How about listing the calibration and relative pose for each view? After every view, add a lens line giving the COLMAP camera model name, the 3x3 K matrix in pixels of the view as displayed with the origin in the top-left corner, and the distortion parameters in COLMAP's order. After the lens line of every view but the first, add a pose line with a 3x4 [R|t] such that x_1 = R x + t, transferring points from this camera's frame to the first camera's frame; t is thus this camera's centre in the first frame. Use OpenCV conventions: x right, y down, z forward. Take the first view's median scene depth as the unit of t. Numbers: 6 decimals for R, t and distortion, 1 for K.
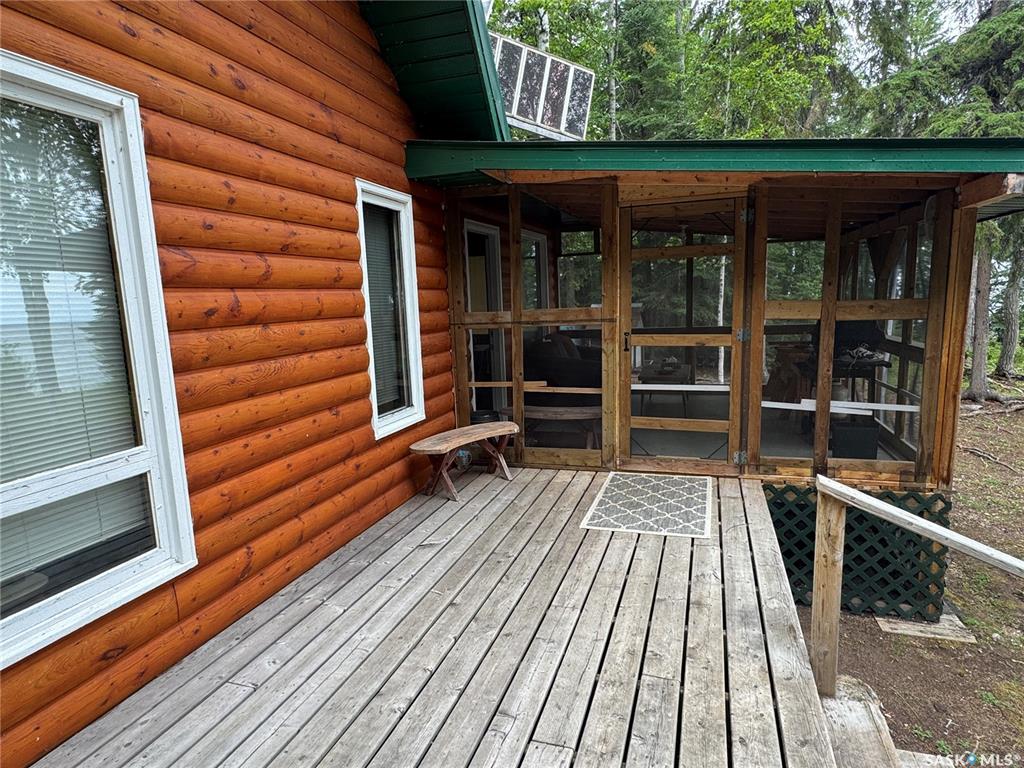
lens RADIAL K [[584.6, 0, 512.0], [0, 584.6, 384.0], [0, 0, 1]] dist [-0.003455, -0.000542]
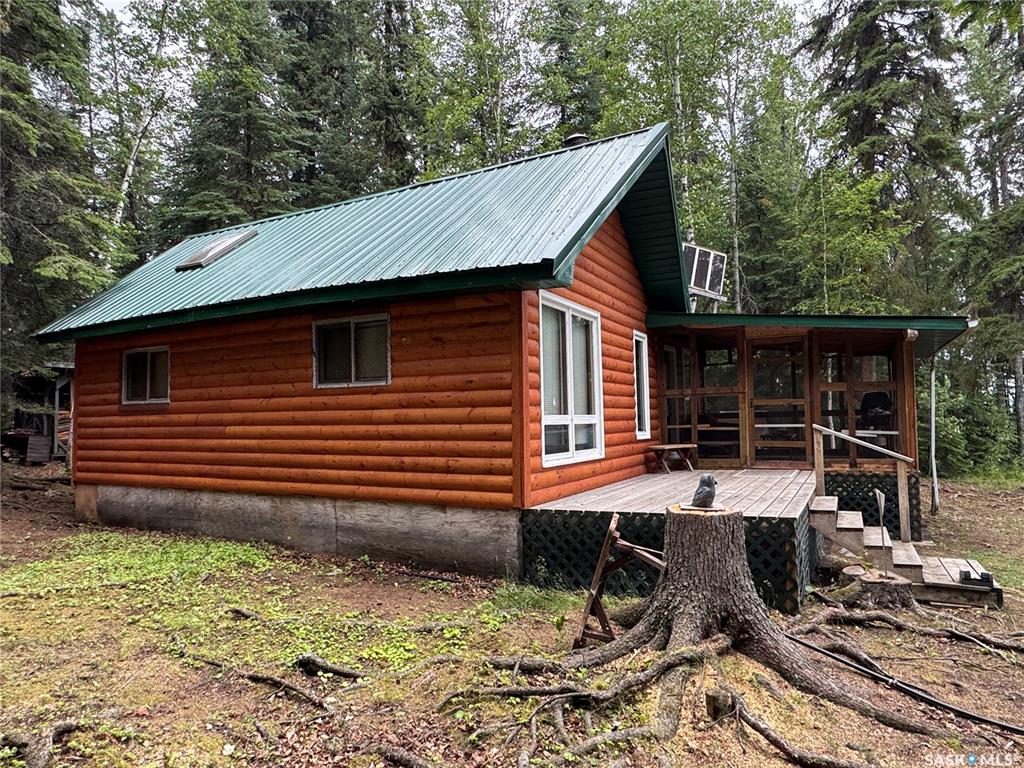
lens RADIAL K [[632.1, 0, 512.0], [0, 632.1, 384.0], [0, 0, 1]] dist [-0.001943, -0.000314]
pose [[0.984722, 0.009662, -0.173865, -0.330001], [-0.043635, 0.980294, -0.192662, 0.436987], [0.168577, 0.197306, 0.965739, -1.732603]]
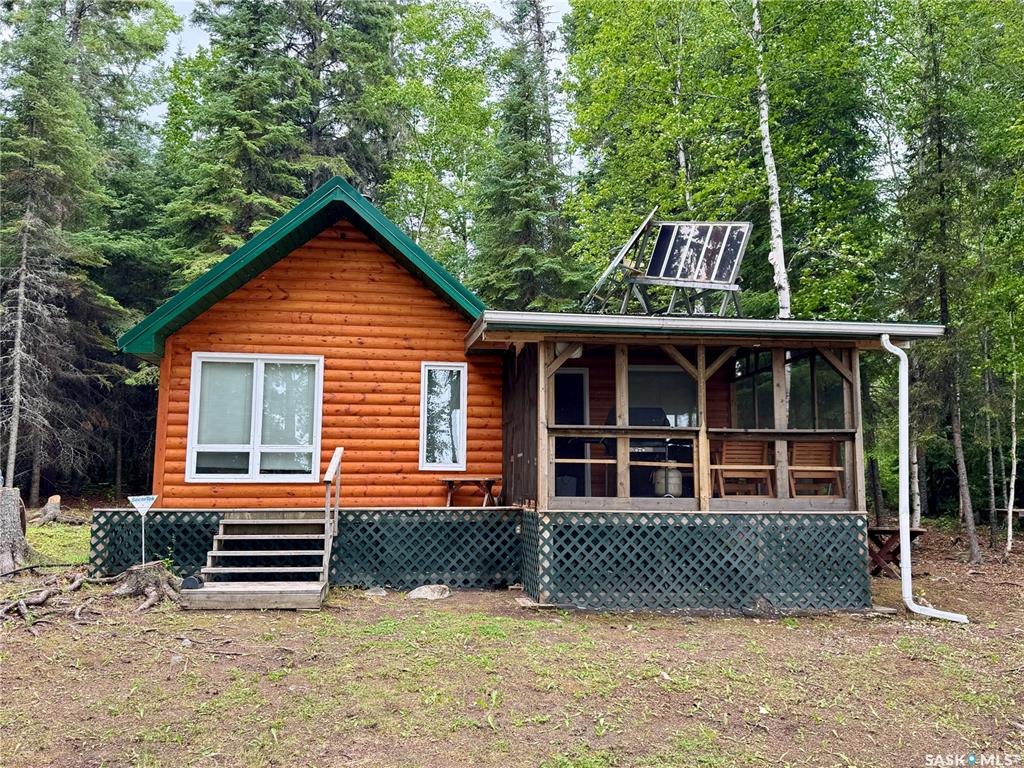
lens RADIAL K [[795.3, 0, 512.0], [0, 795.3, 384.0], [0, 0, 1]] dist [0.001994, -0.000074]
pose [[0.437189, -0.070804, -0.896578, 3.108050], [-0.151528, 0.976847, -0.151030, 0.205559], [0.886513, 0.201885, 0.416338, -0.046685]]
